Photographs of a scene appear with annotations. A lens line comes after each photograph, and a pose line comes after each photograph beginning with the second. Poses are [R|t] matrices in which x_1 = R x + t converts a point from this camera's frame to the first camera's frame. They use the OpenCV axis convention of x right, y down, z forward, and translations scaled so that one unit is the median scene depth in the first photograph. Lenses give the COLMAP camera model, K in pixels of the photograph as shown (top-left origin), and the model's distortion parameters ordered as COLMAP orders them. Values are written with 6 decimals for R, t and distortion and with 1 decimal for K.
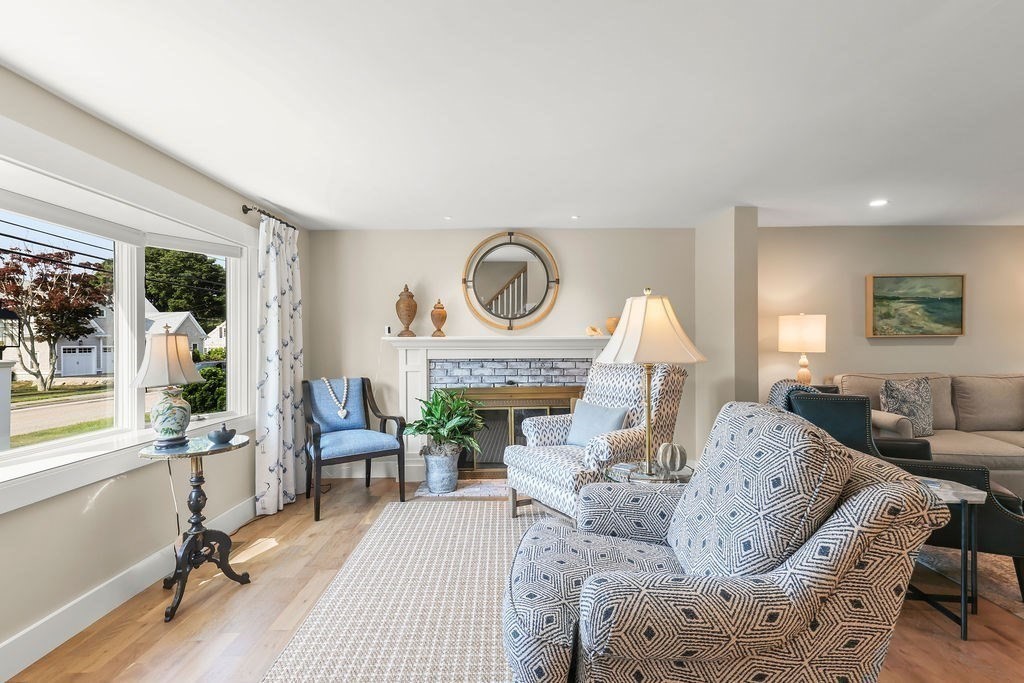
lens RADIAL K [[489.1, 0, 509.4], [0, 489.1, 342.9], [0, 0, 1]] dist [0.037762, -0.010814]
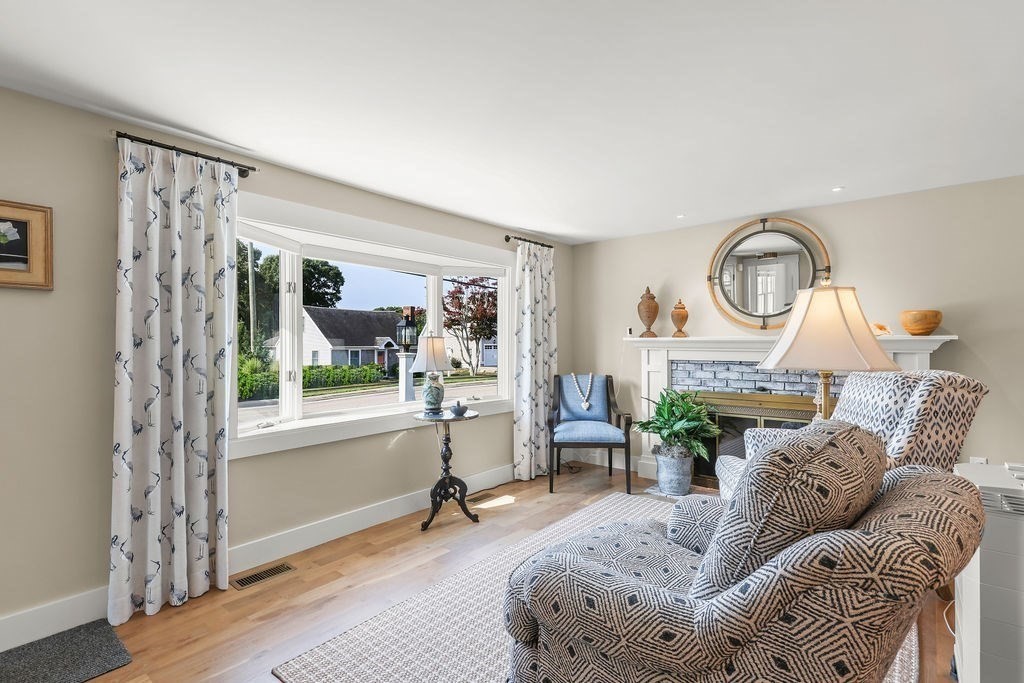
lens RADIAL K [[489.1, 0, 509.4], [0, 489.1, 342.9], [0, 0, 1]] dist [0.037762, -0.010814]
pose [[0.771063, 0.005518, -0.636734, 0.245403], [-0.005471, 0.999983, 0.002041, -0.001533], [0.636735, 0.001909, 0.771080, 0.022443]]
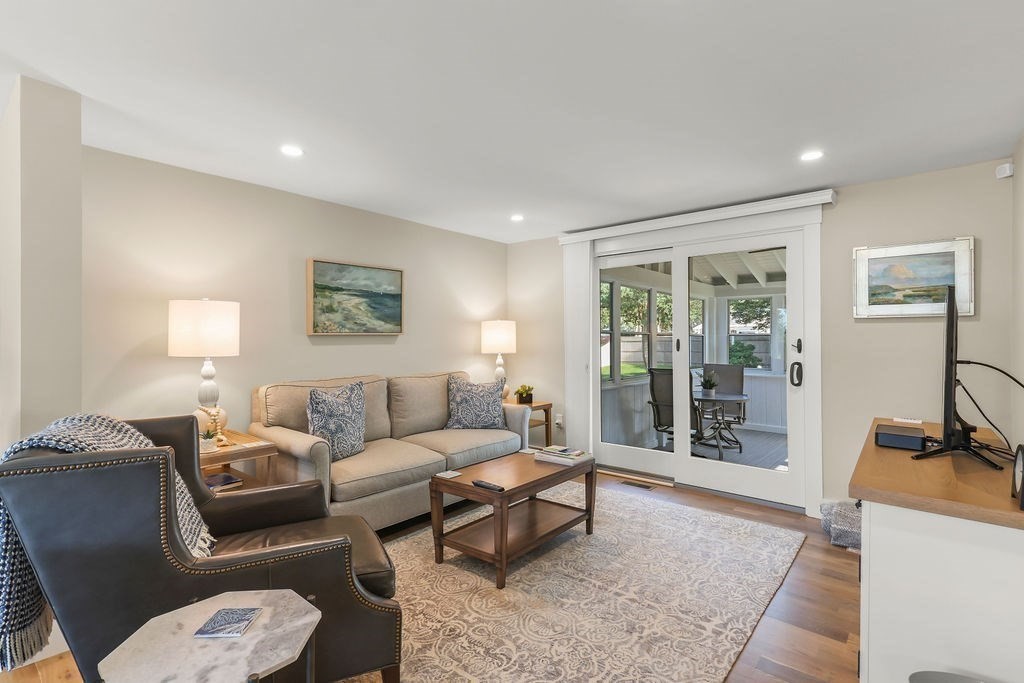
lens RADIAL K [[488.1, 0, 507.6], [0, 488.1, 337.5], [0, 0, 1]] dist [0.001716, 0.000160]
pose [[0.653892, 0.004924, 0.756572, 0.381519], [0.000923, 0.999973, -0.007306, -0.001298], [-0.756587, 0.005475, 0.653870, 0.274119]]
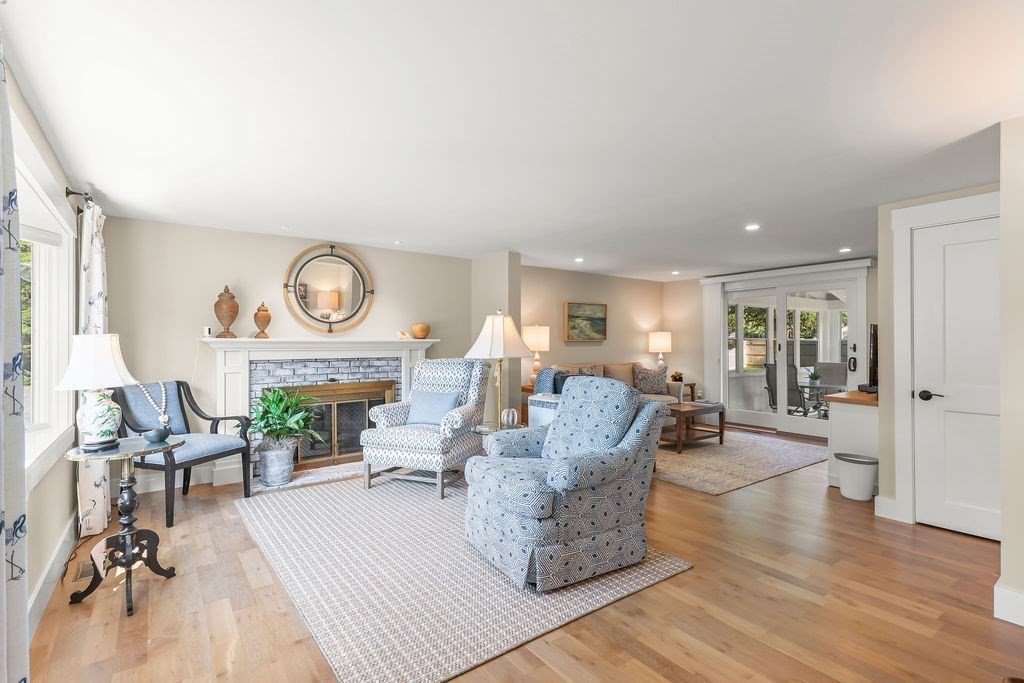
lens RADIAL K [[489.1, 0, 509.4], [0, 489.1, 342.9], [0, 0, 1]] dist [0.037762, -0.010814]
pose [[0.809626, 0.003458, 0.586935, -0.369197], [-0.001585, 0.999992, -0.003706, 0.000125], [-0.586943, 0.002071, 0.809625, -0.163377]]
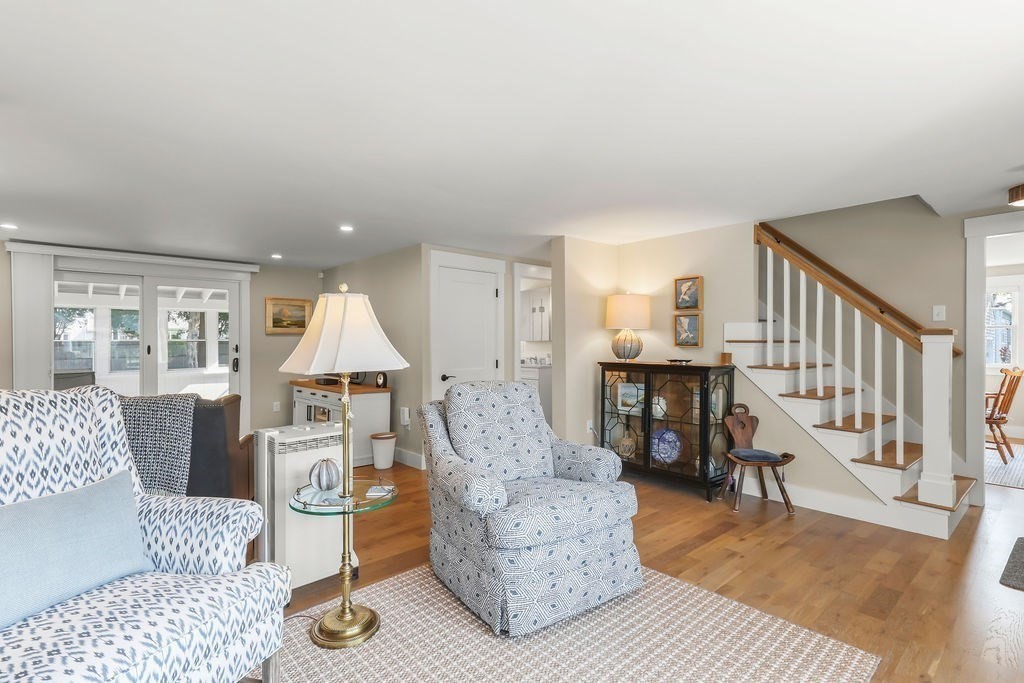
lens RADIAL K [[489.1, 0, 509.4], [0, 489.1, 342.9], [0, 0, 1]] dist [0.037762, -0.010814]
pose [[-0.668119, 0.005977, 0.744031, -0.346558], [0.009390, 0.999956, 0.000399, -0.002628], [-0.743995, 0.007253, -0.668145, 0.855017]]
